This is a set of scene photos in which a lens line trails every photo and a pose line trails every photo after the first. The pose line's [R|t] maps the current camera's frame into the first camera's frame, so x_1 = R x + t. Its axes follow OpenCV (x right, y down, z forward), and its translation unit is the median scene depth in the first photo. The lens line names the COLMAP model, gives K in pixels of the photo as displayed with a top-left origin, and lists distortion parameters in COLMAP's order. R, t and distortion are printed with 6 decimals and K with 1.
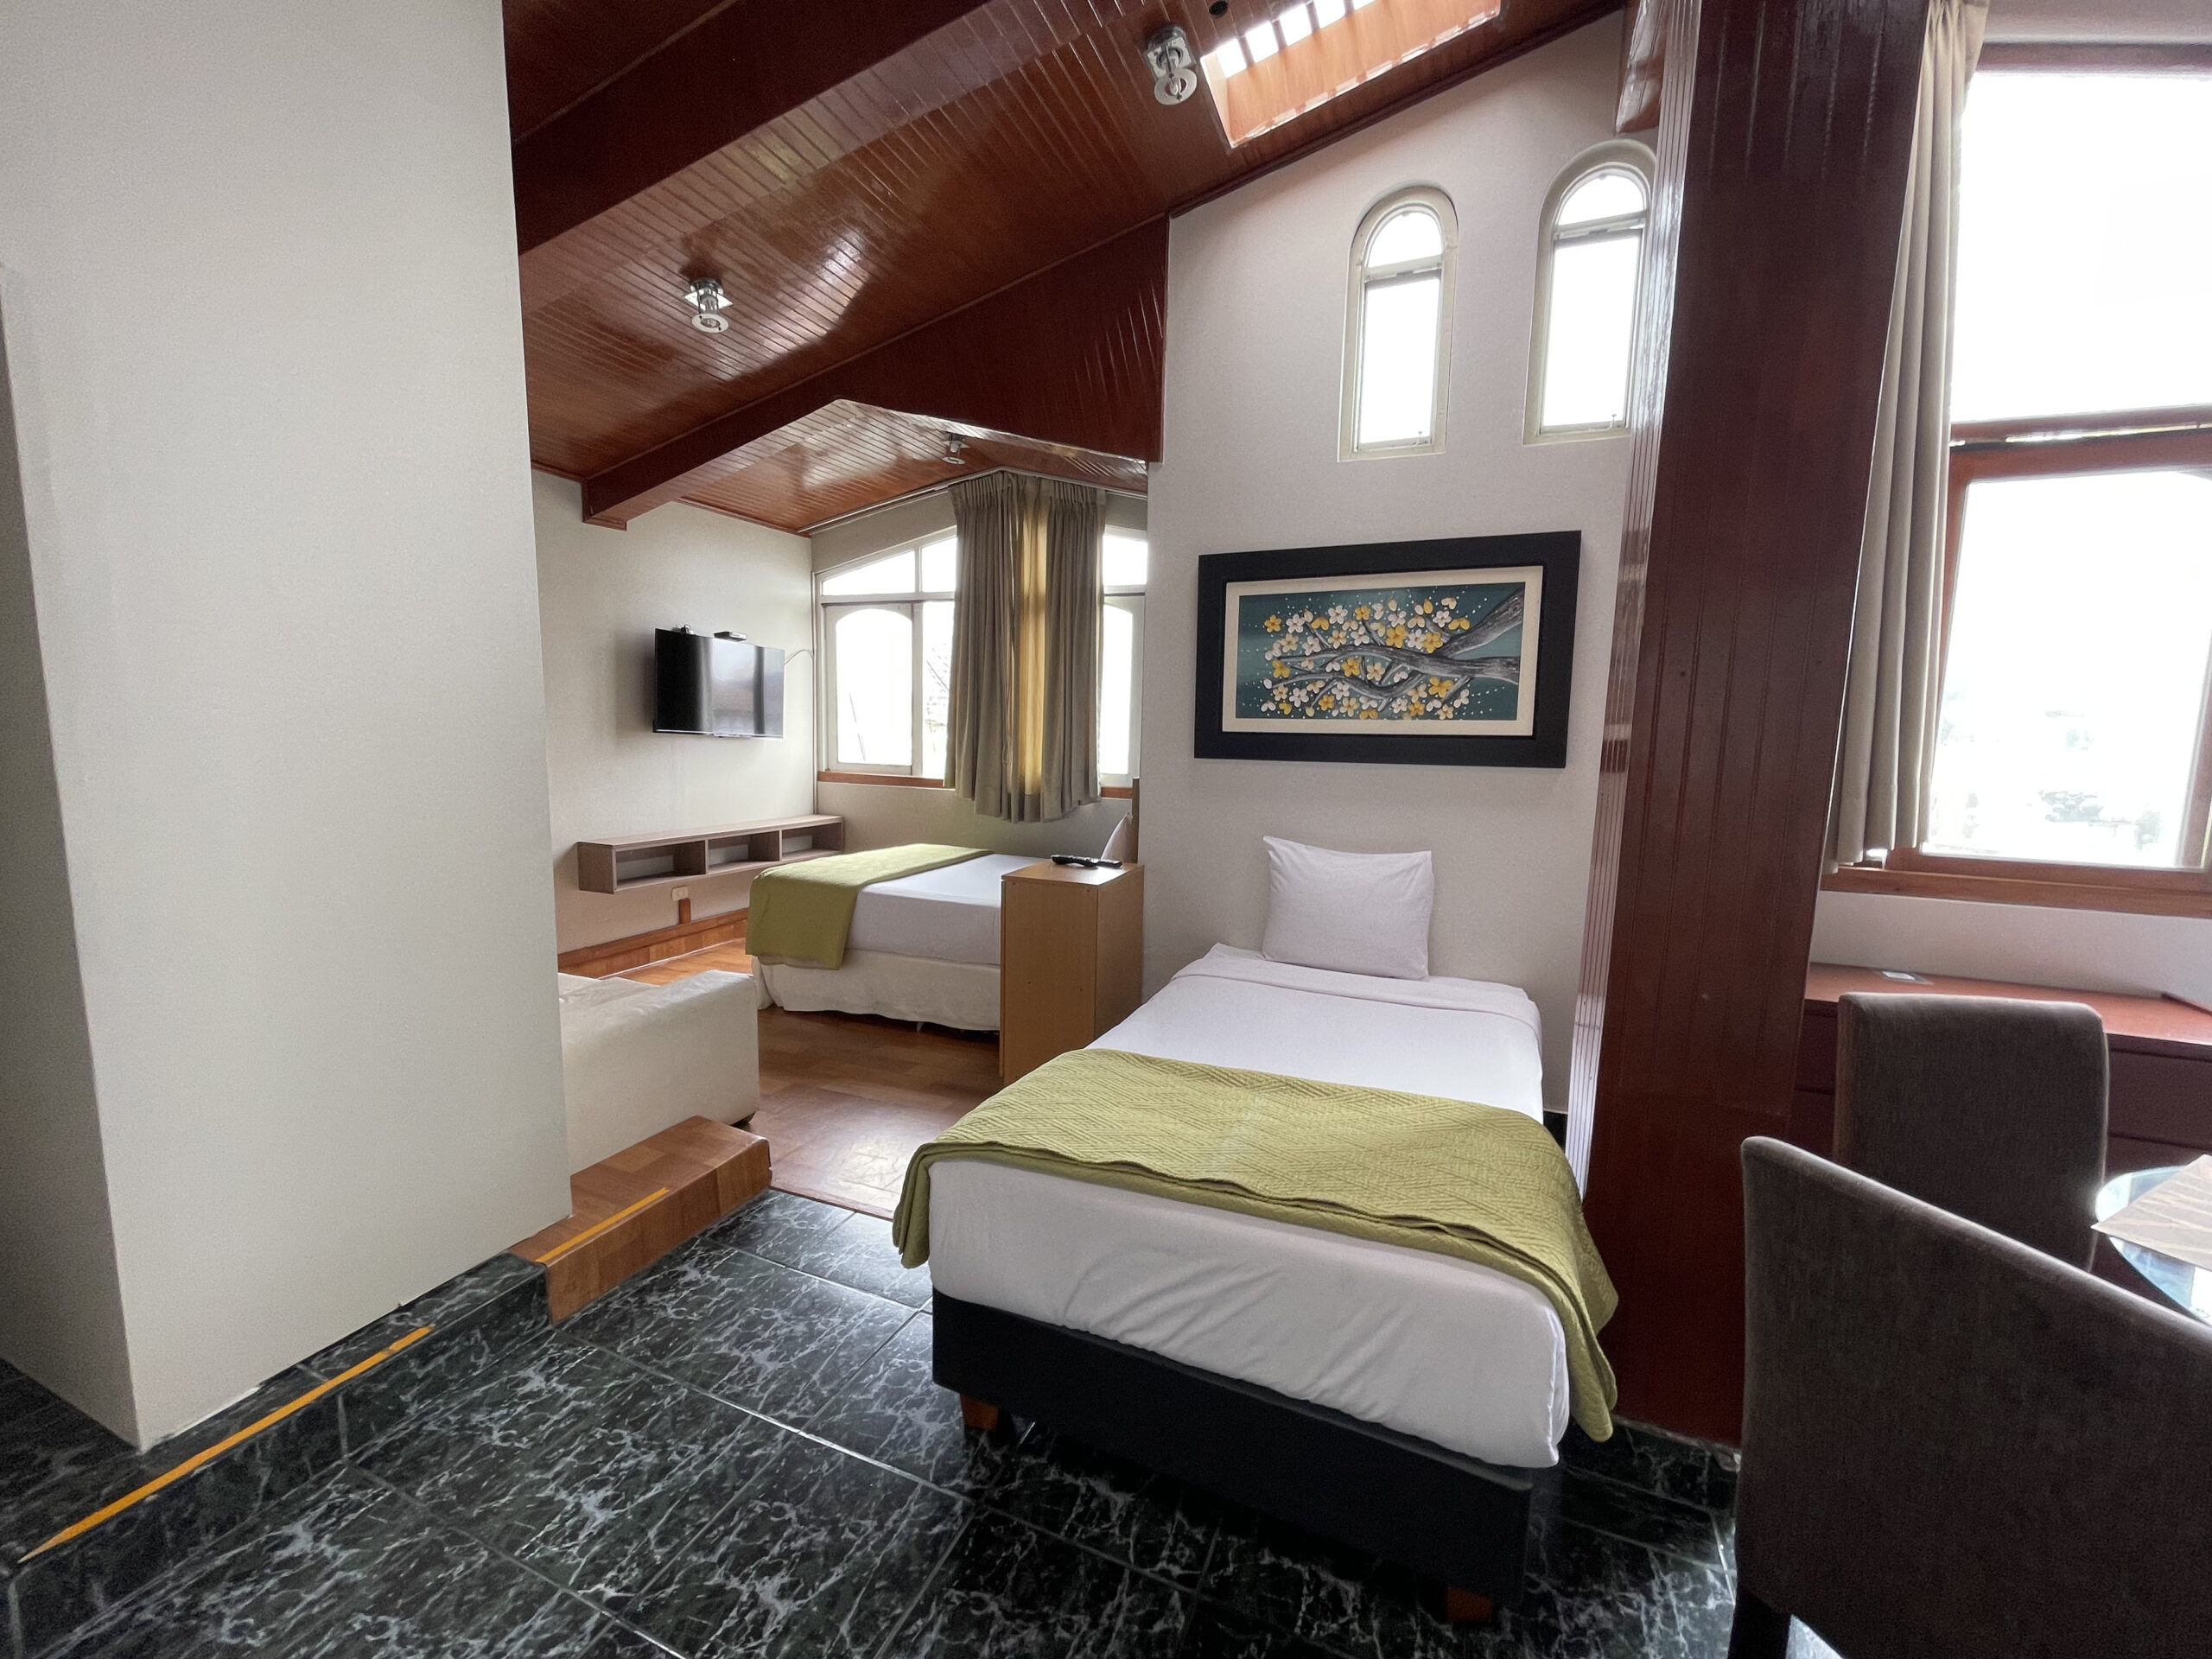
lens RADIAL K [[894.2, 0, 1106.0], [0, 894.2, 829.5], [0, 0, 1]] dist [-0.004259, -0.000158]
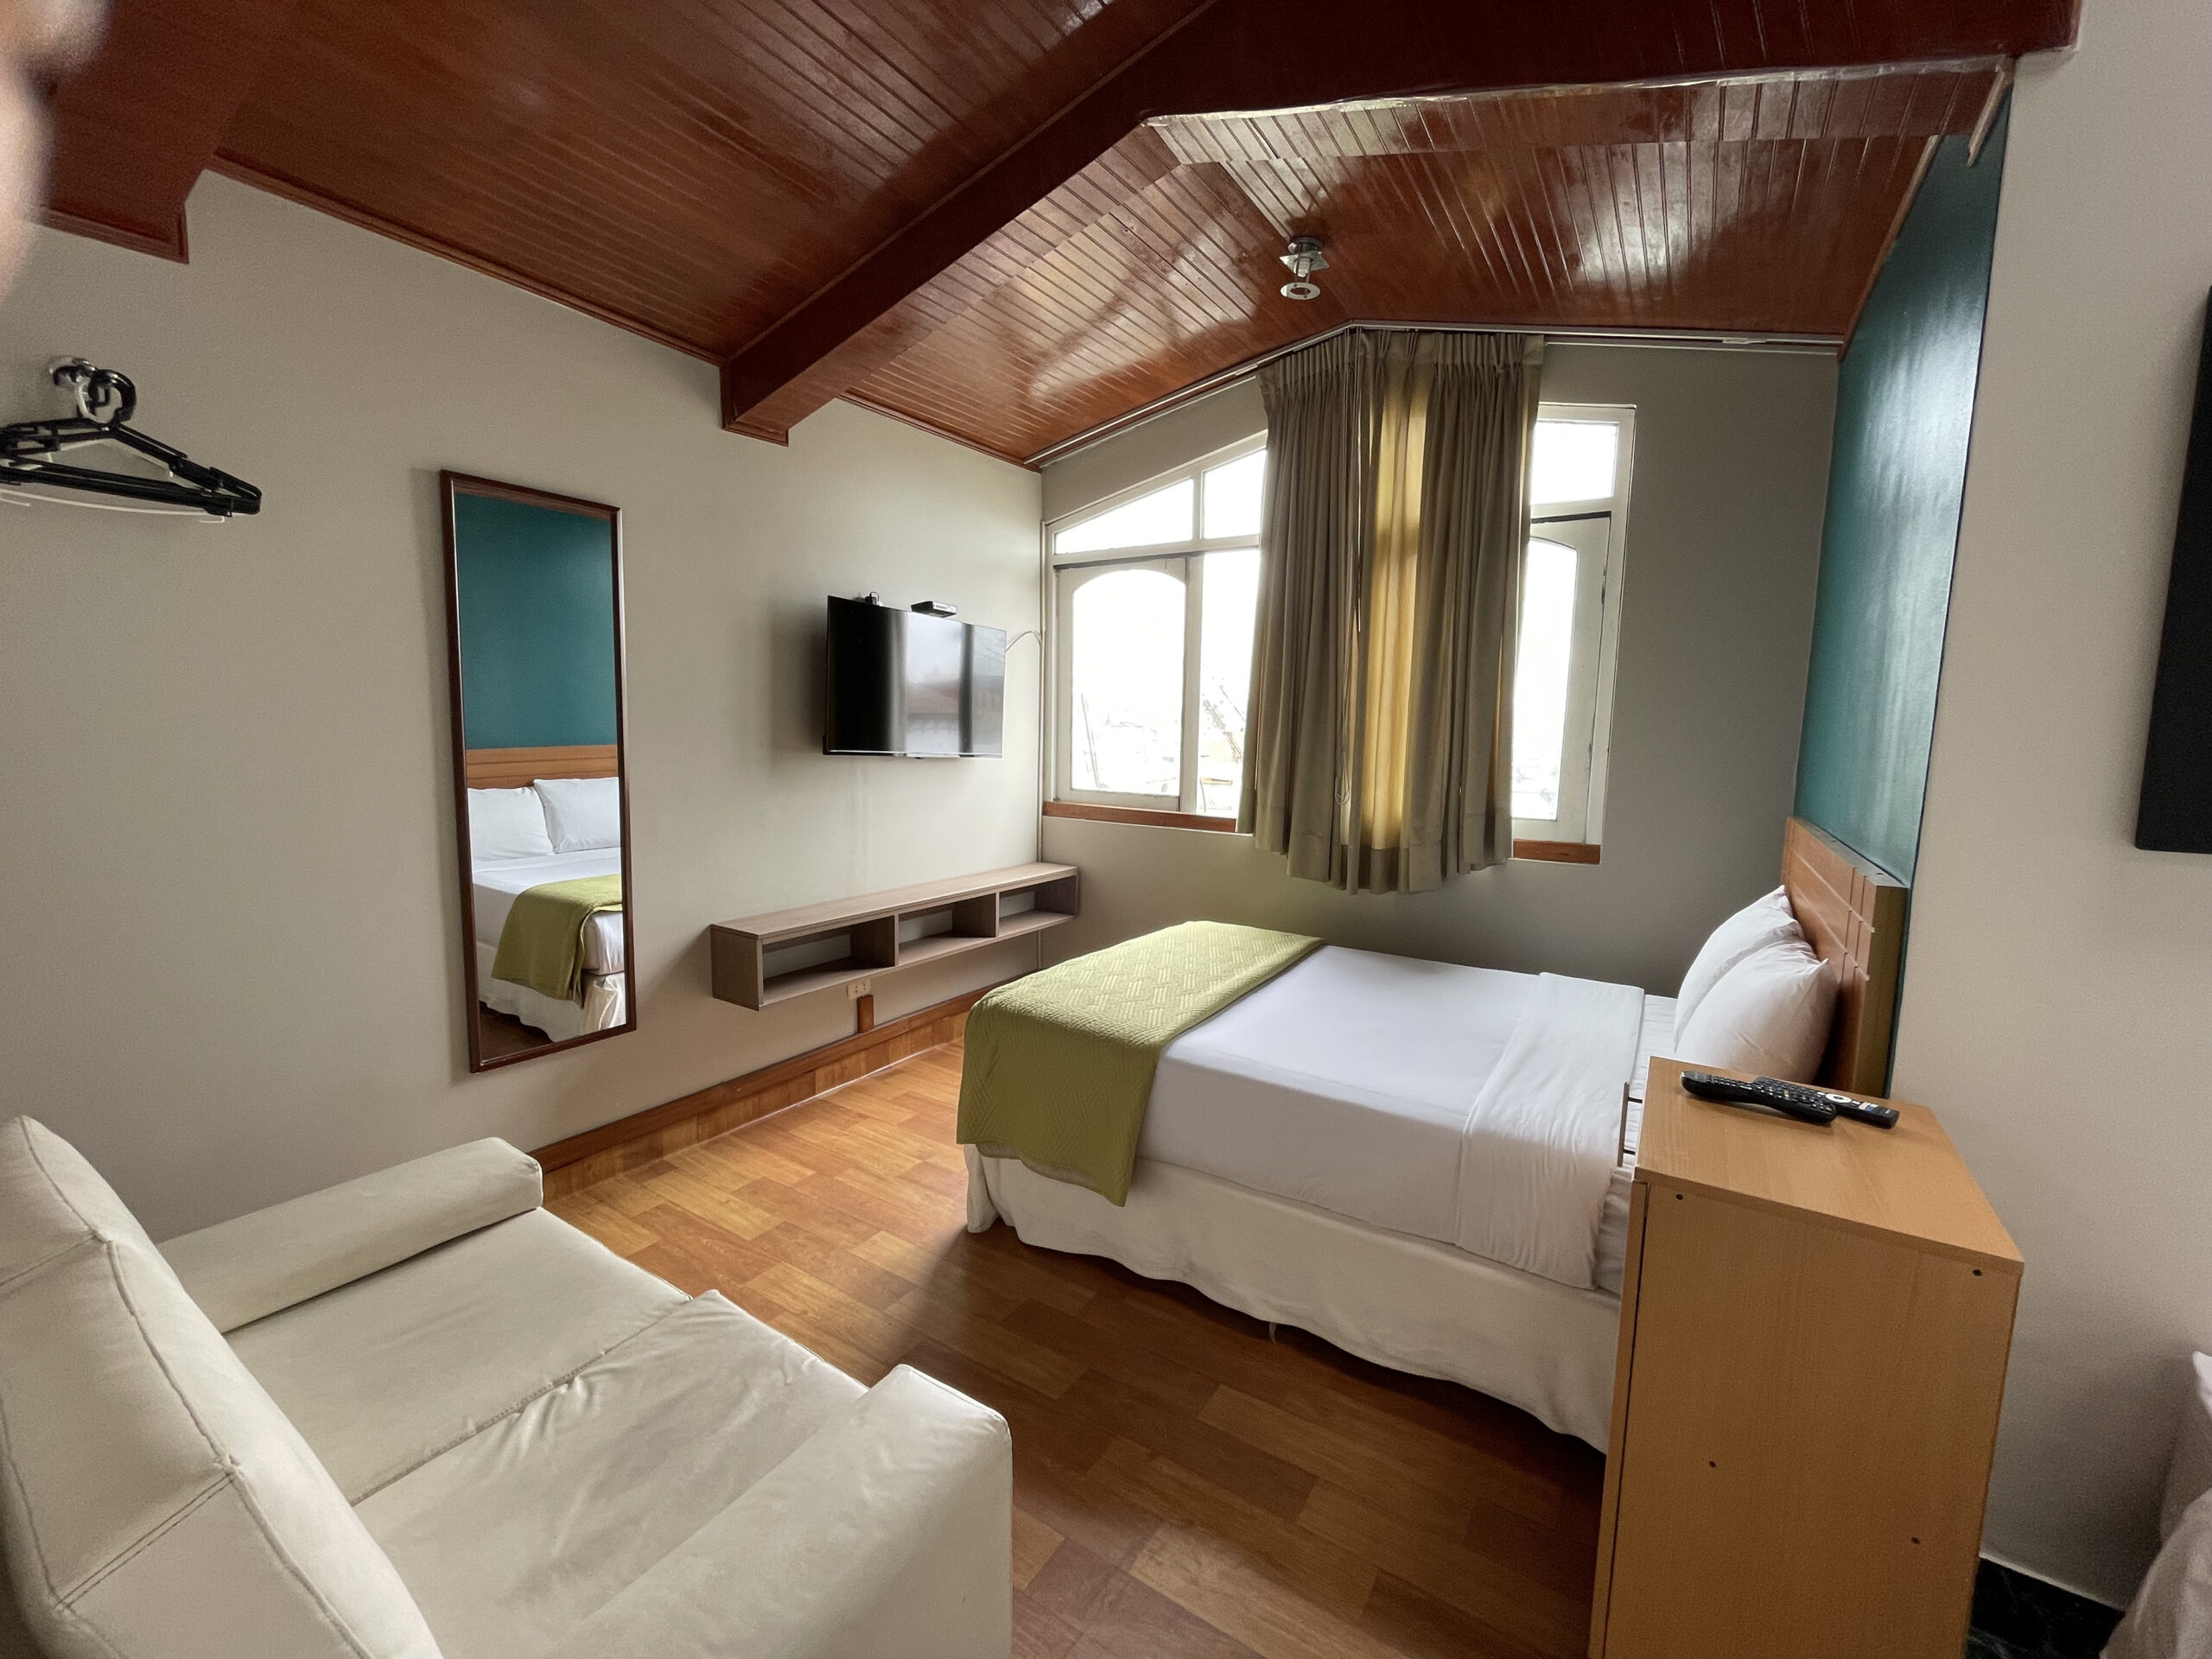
lens RADIAL K [[894.2, 0, 1106.0], [0, 894.2, 829.5], [0, 0, 1]] dist [-0.004259, -0.000158]
pose [[0.981815, 0.014915, -0.189255, -0.159481], [-0.014660, 0.999889, 0.002743, -0.052711], [0.189275, 0.000082, 0.981924, 0.354748]]
